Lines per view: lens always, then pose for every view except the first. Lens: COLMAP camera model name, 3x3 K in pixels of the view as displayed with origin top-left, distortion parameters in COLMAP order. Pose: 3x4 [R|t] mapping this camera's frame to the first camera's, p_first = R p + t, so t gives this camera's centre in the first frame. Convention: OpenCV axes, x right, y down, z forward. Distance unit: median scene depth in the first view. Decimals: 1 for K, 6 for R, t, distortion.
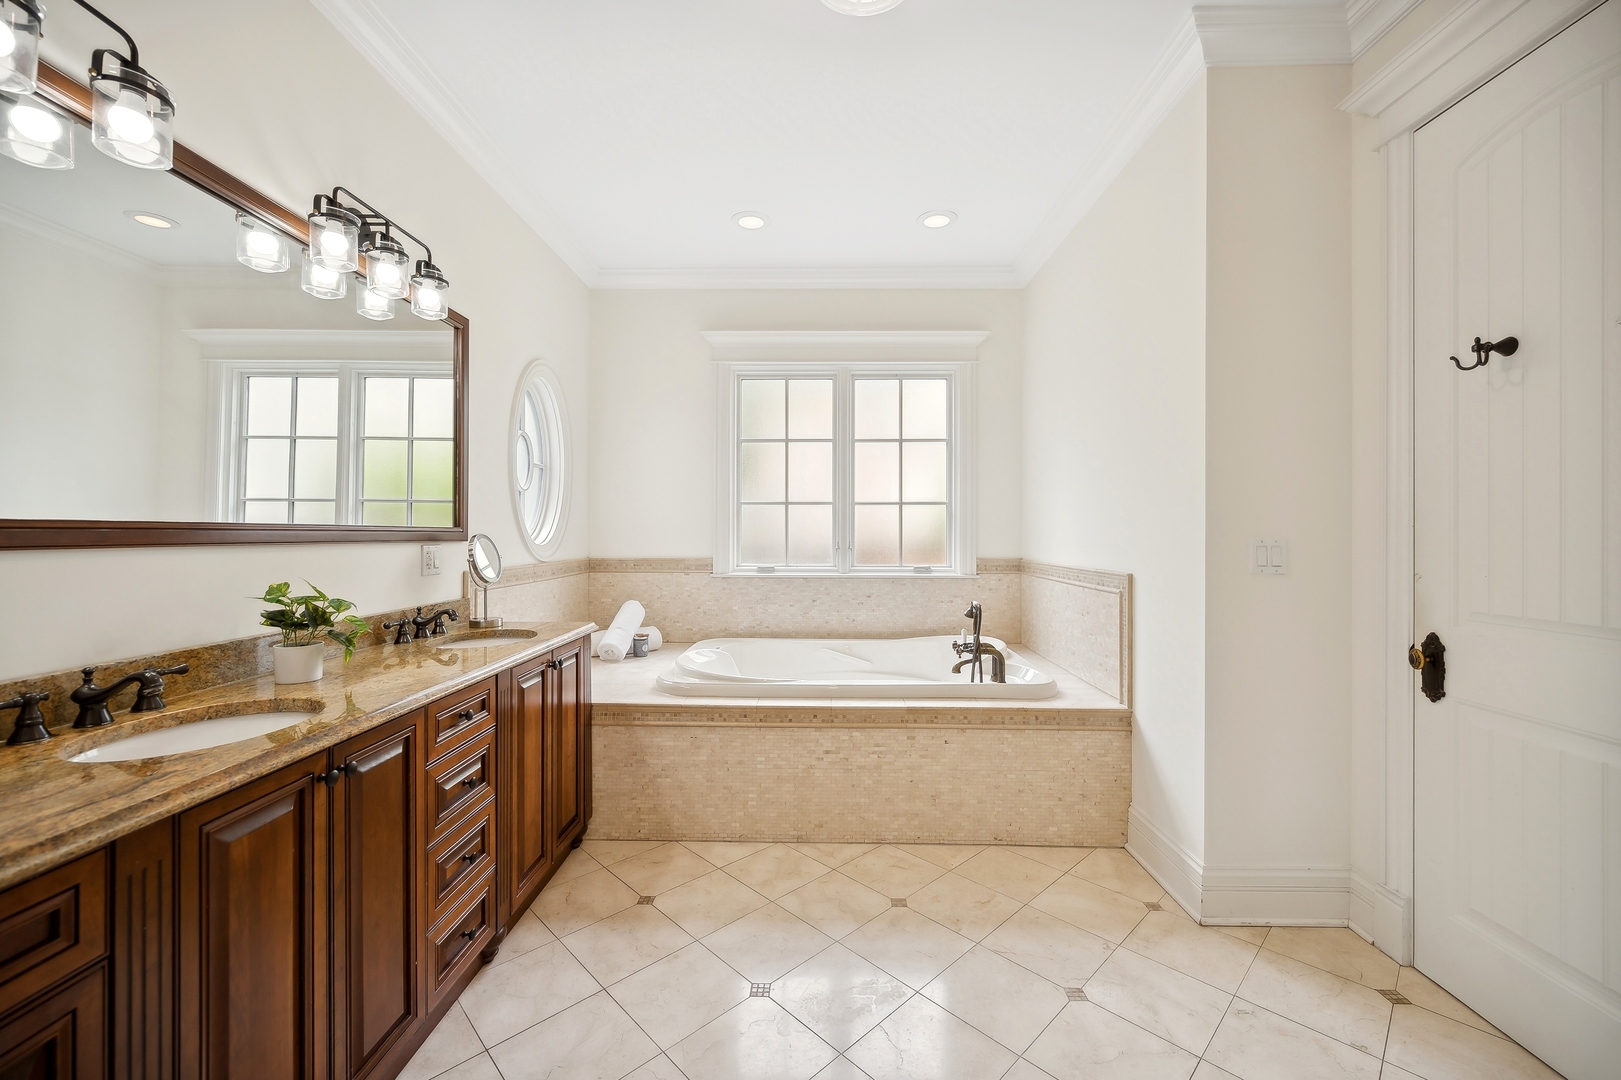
lens RADIAL K [[649.4, 0, 809.8], [0, 649.4, 535.8], [0, 0, 1]] dist [0.000623, 0.000268]
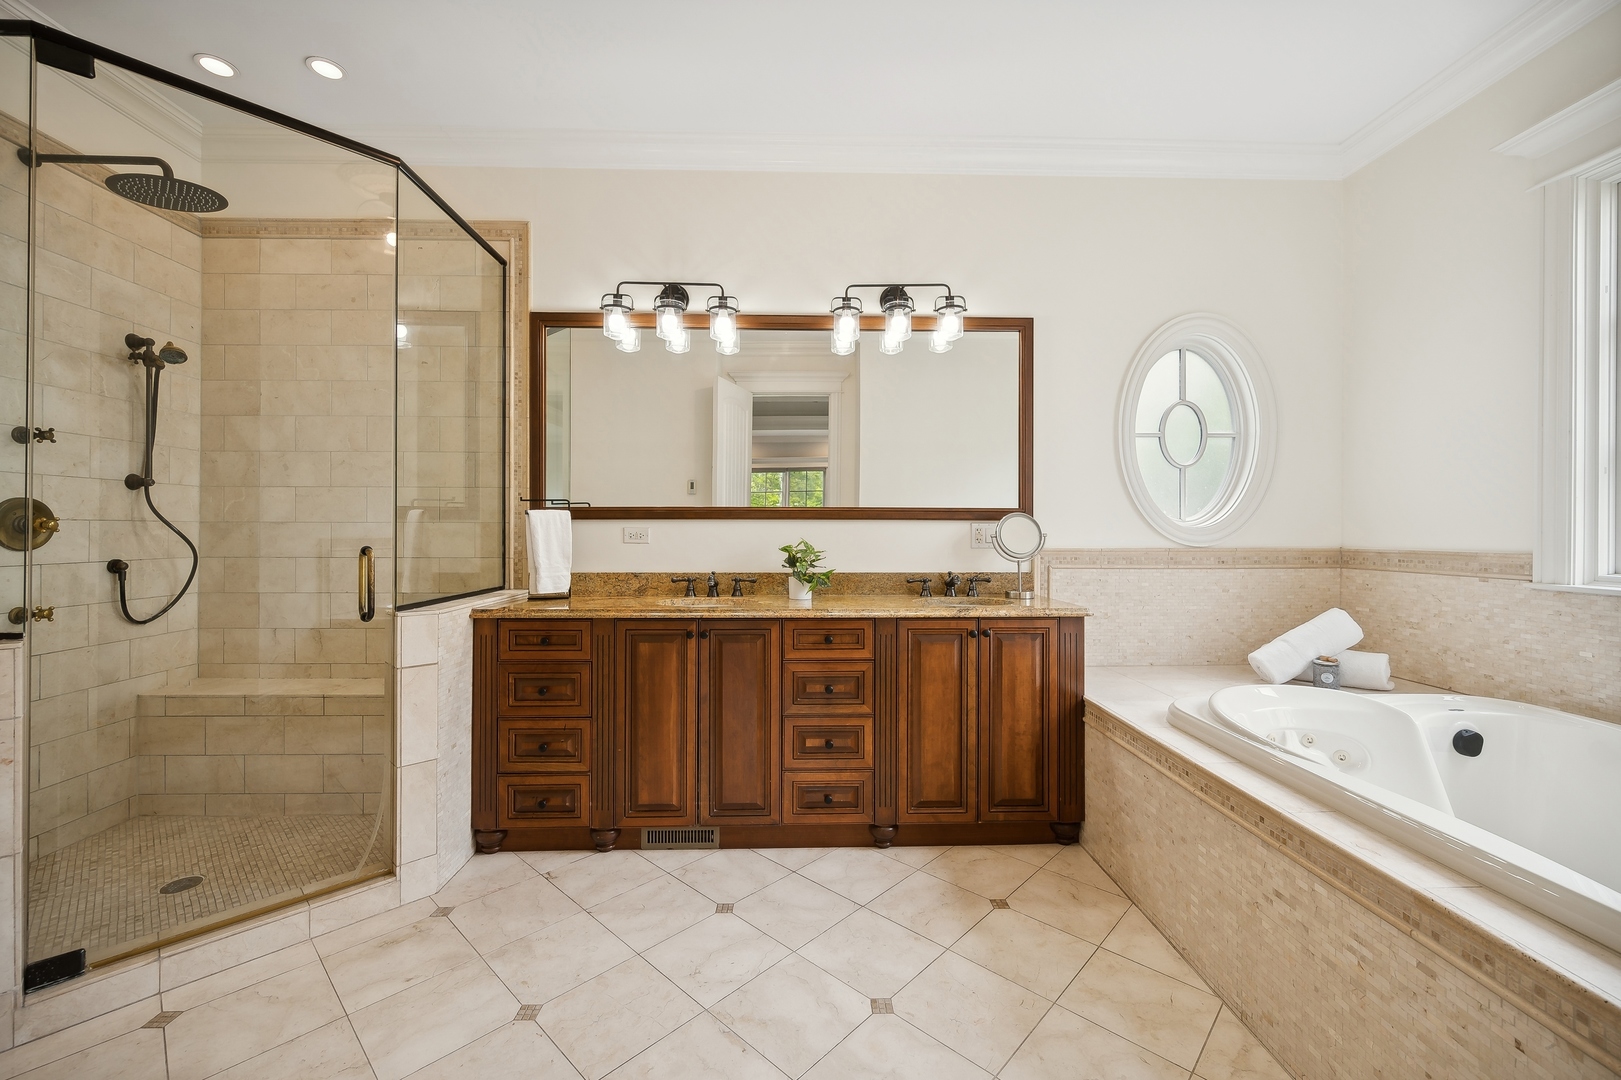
lens RADIAL K [[649.4, 0, 807.9], [0, 649.4, 531.0], [0, 0, 1]] dist [0.000623, 0.000268]
pose [[0.045176, -0.002526, -0.998976, 0.555705], [-0.005083, 0.999983, -0.002758, 0.031142], [0.998966, 0.005202, 0.045163, 0.579709]]
